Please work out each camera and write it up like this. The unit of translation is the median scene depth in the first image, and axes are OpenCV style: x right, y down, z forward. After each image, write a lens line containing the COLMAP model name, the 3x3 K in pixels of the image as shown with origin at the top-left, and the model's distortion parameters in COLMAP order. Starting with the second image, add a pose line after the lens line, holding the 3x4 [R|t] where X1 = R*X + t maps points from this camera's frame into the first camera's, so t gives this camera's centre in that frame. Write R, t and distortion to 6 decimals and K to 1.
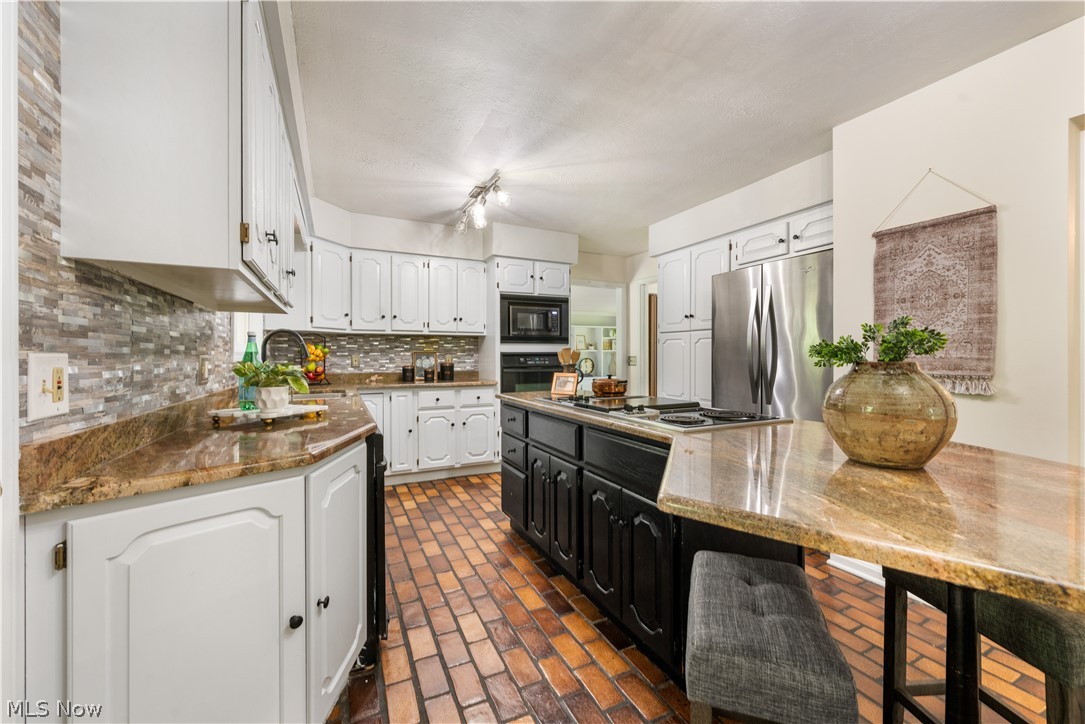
lens RADIAL K [[430.5, 0, 541.4], [0, 430.5, 360.1], [0, 0, 1]] dist [0.002661, -0.000756]
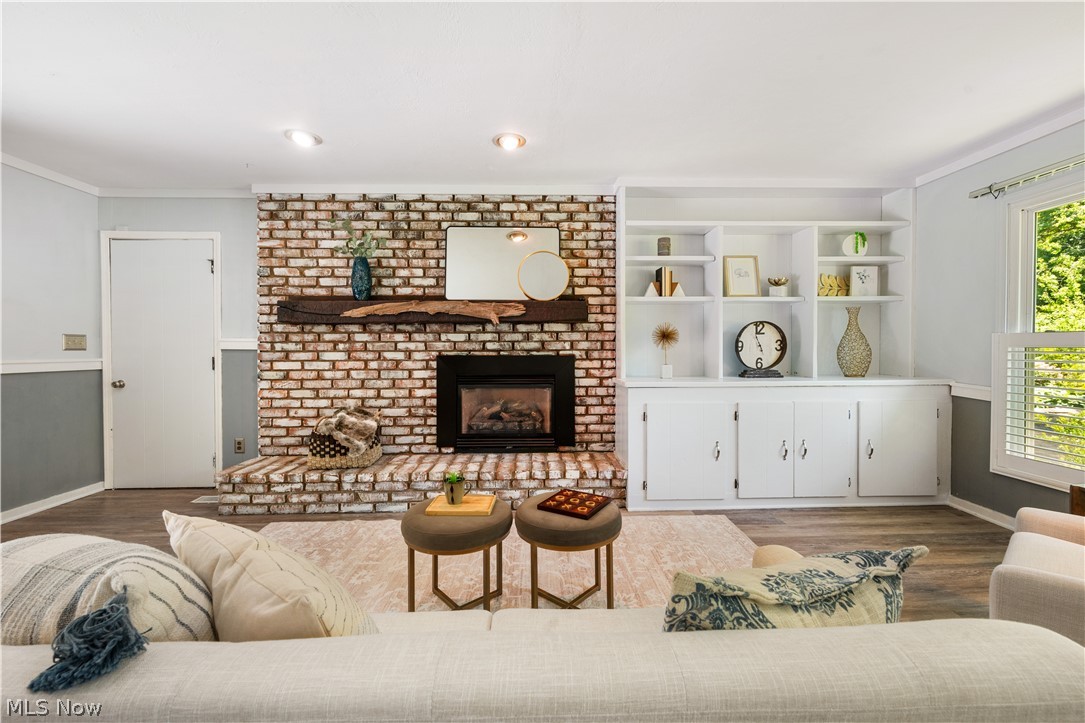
lens RADIAL K [[430.5, 0, 545.0], [0, 430.5, 354.7], [0, 0, 1]] dist [0.002661, -0.000756]
pose [[0.918196, 0.004157, -0.396104, 0.083880], [0.001221, 0.999911, 0.013323, 0.016432], [0.396124, -0.012717, 0.918109, 0.628817]]
